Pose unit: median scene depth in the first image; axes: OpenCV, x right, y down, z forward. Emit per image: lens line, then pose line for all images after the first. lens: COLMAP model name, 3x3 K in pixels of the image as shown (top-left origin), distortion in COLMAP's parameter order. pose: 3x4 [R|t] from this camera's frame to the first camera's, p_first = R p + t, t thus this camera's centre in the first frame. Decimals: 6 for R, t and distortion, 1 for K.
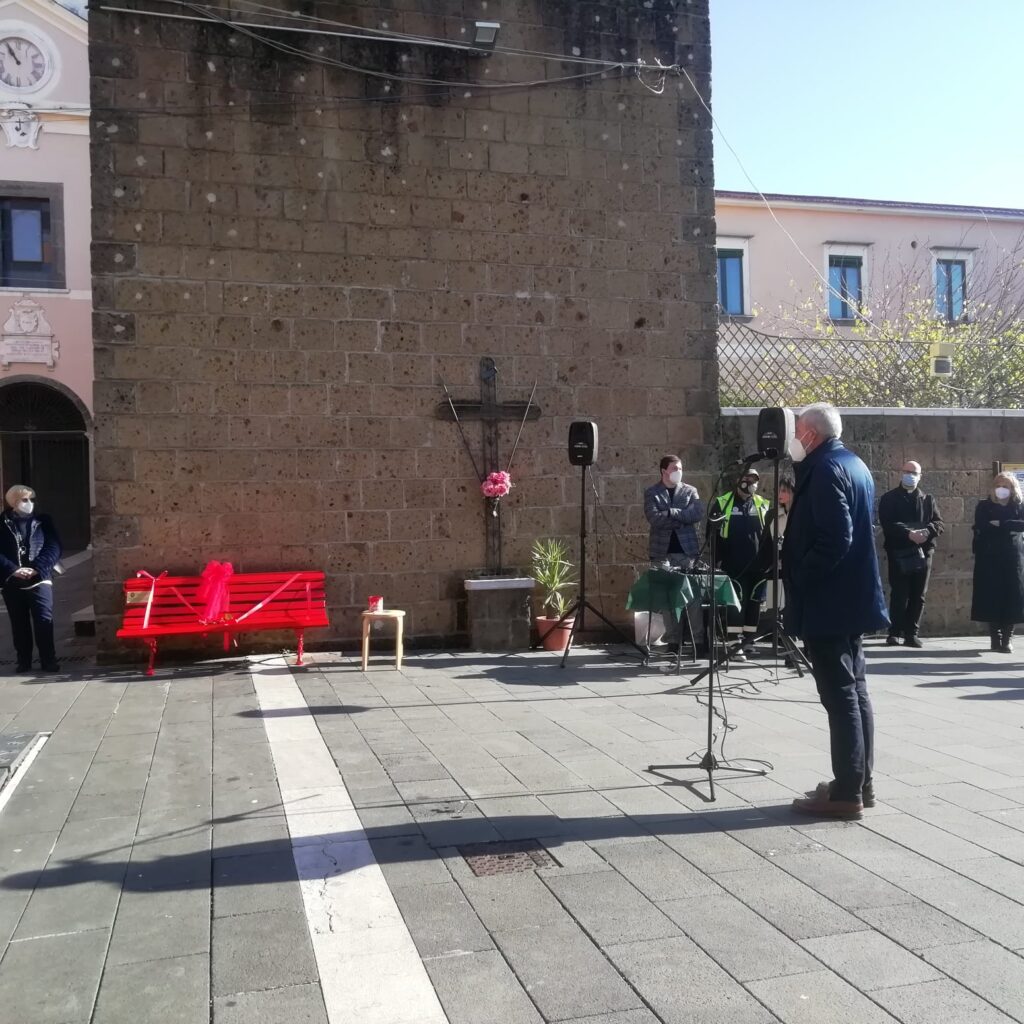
lens RADIAL K [[1009.4, 0, 516.3], [0, 1009.4, 511.0], [0, 0, 1]] dist [0.064503, -0.069092]
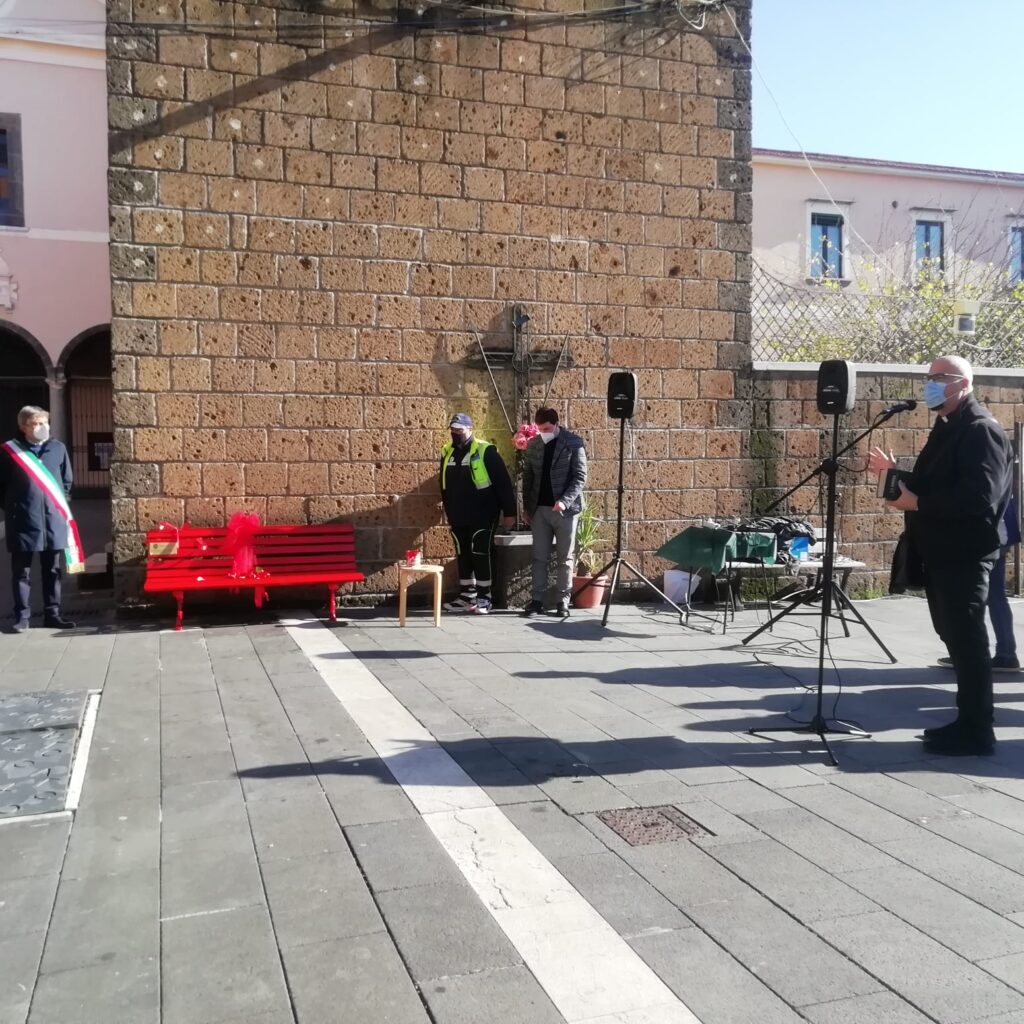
lens RADIAL K [[1005.1, 0, 516.0], [0, 1005.1, 518.8], [0, 0, 1]] dist [0.059479, -0.067448]
pose [[0.998628, 0.012349, 0.050879, -0.081588], [-0.014923, 0.998612, 0.050519, 0.004076], [-0.050184, -0.051209, 0.997426, 0.034534]]
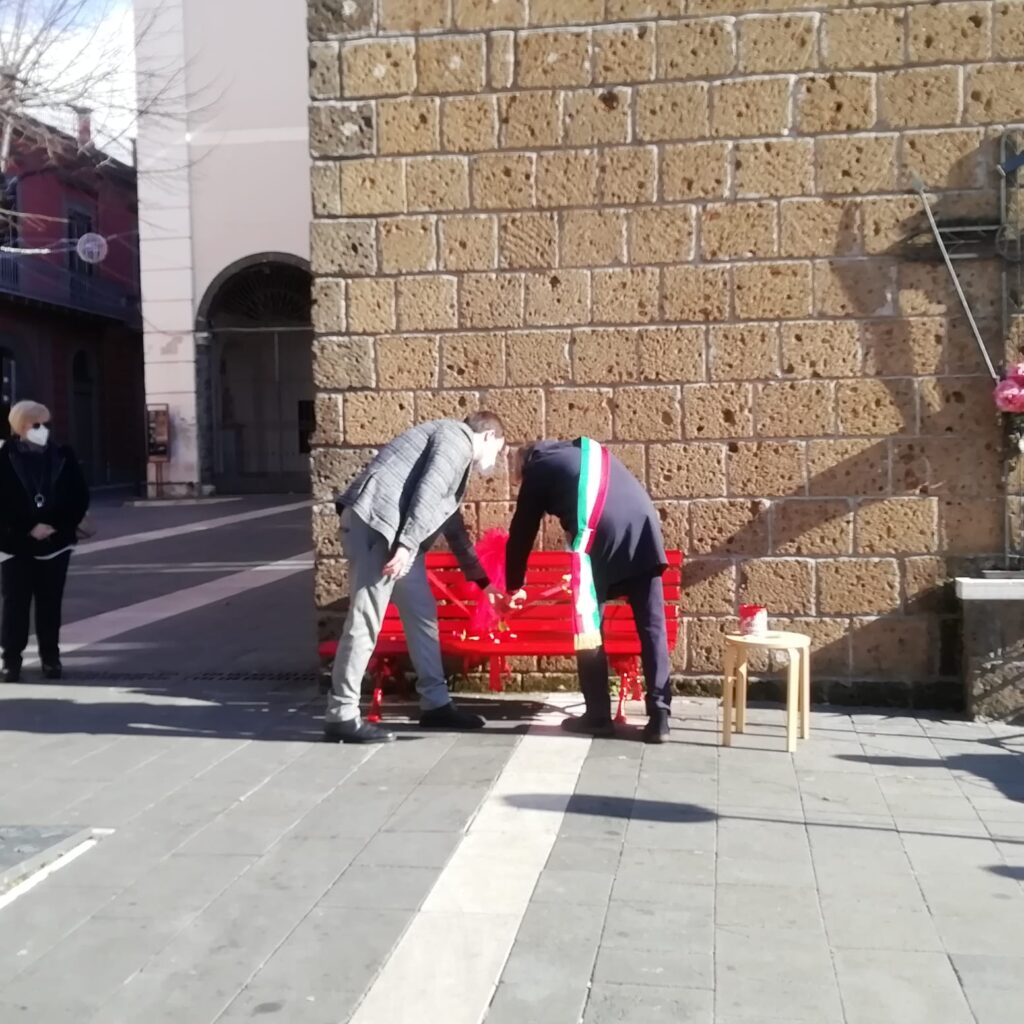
lens RADIAL K [[1485.2, 0, 534.2], [0, 1485.2, 509.2], [0, 0, 1]] dist [0.104479, -0.212553]
pose [[0.910585, 0.022745, -0.412696, 0.066710], [-0.001803, 0.998694, 0.051063, -0.003496], [0.413319, -0.045753, 0.909436, 0.232111]]
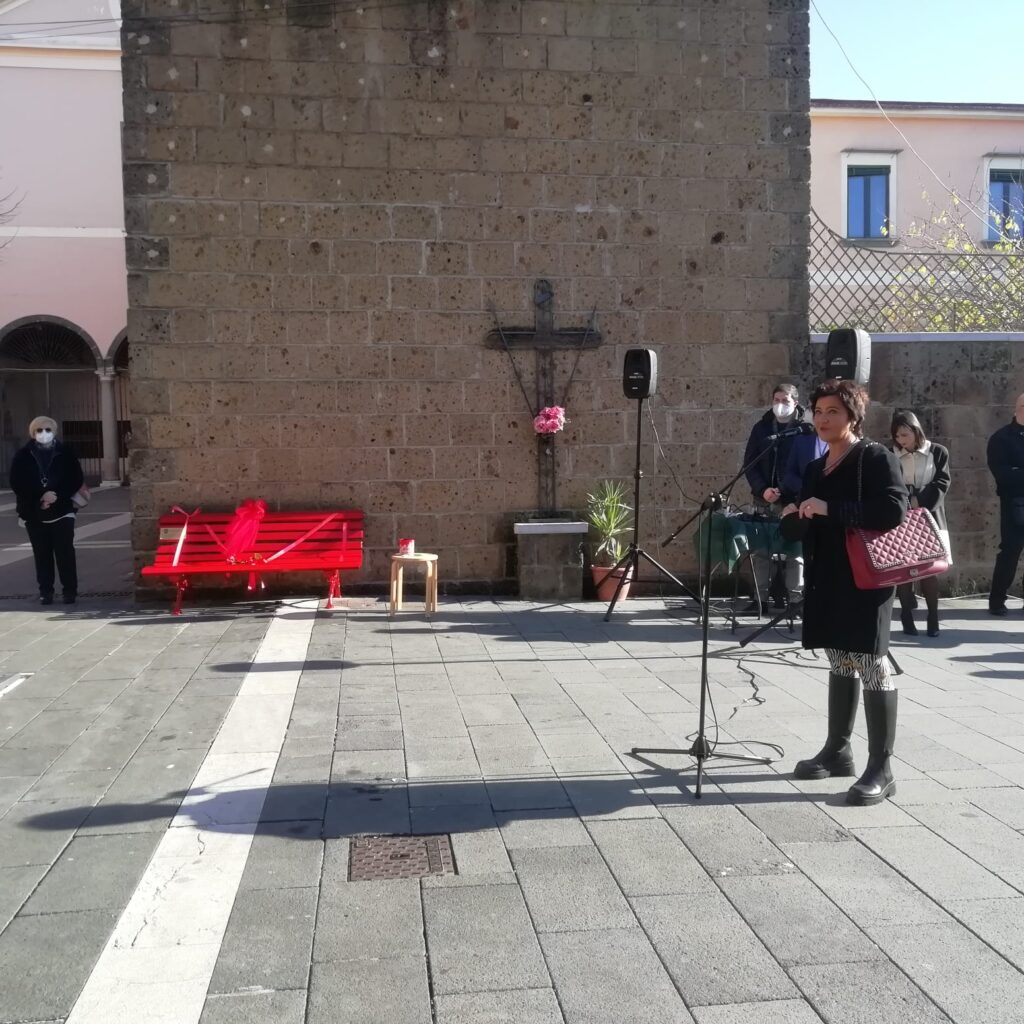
lens RADIAL K [[1006.3, 0, 517.8], [0, 1006.3, 508.8], [0, 0, 1]] dist [0.054302, -0.049627]
pose [[0.989144, 0.017345, -0.145923, 0.088380], [-0.008973, 0.998286, 0.057838, 0.002051], [0.146676, -0.055901, 0.987604, 0.088842]]
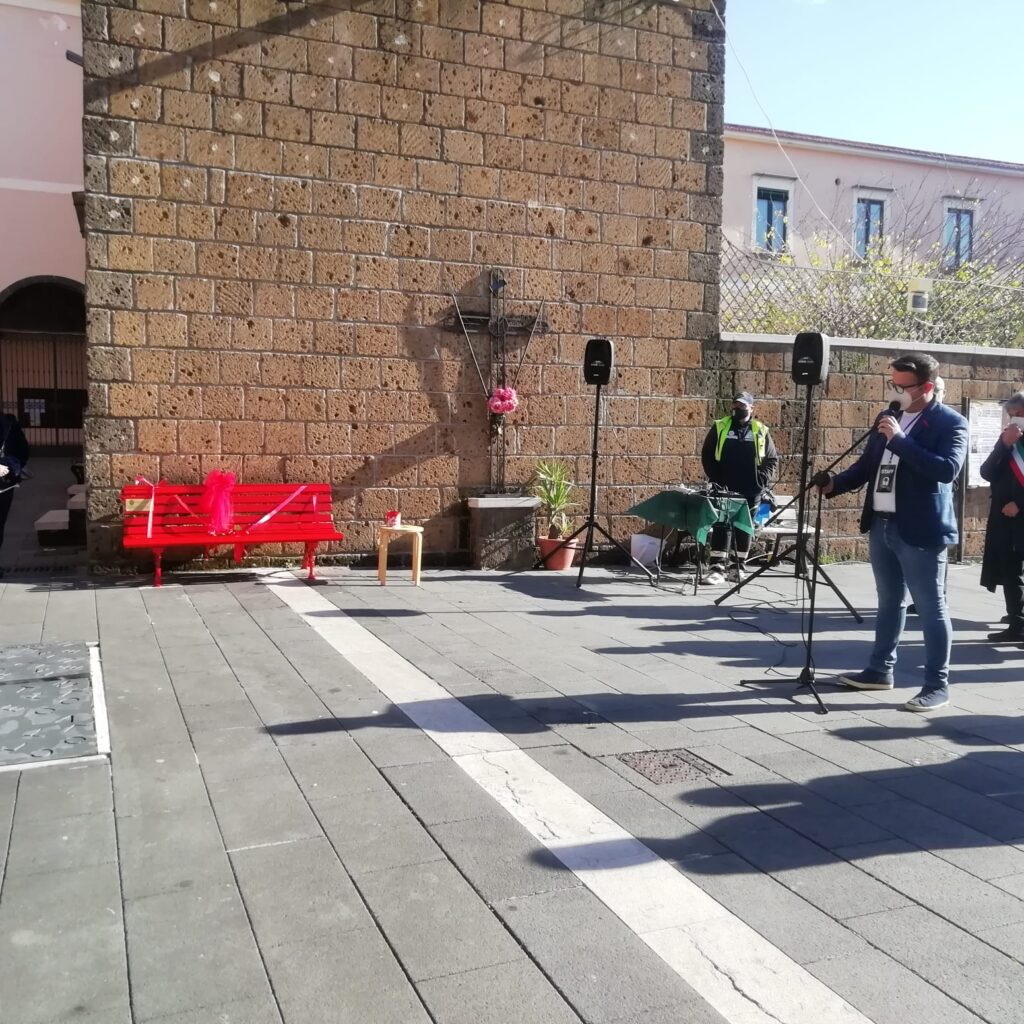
lens RADIAL K [[1009.4, 0, 516.3], [0, 1009.4, 511.0], [0, 0, 1]] dist [0.064503, -0.069092]
pose [[0.992504, 0.024568, 0.119718, -0.124793], [-0.033411, 0.996814, 0.072427, 0.009327], [-0.117558, -0.075884, 0.990163, 0.018467]]
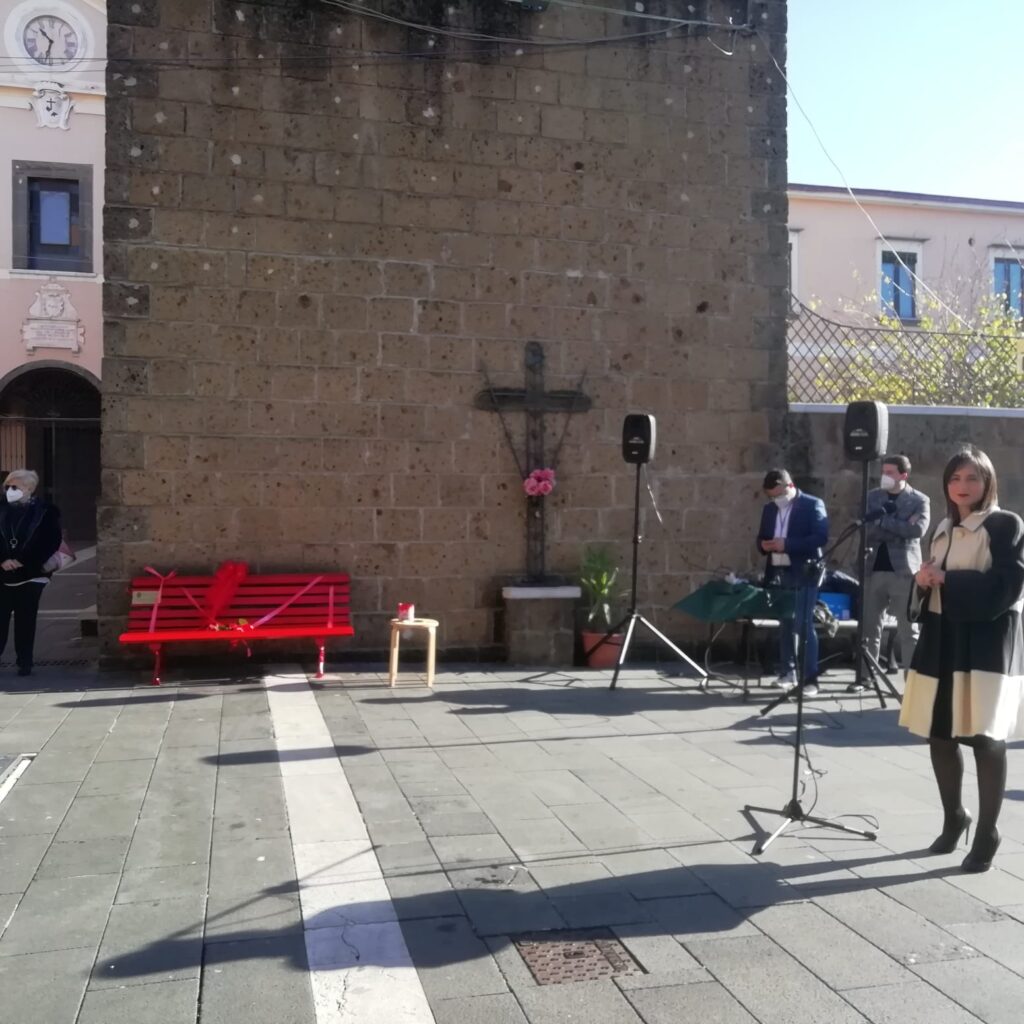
lens RADIAL K [[1015.5, 0, 517.1], [0, 1015.5, 511.9], [0, 0, 1]] dist [0.052886, -0.072494]
pose [[0.999429, 0.023875, -0.023916, -0.018717], [-0.023824, 0.999713, 0.002430, -0.001308], [0.023968, -0.001859, 0.999711, 0.090228]]
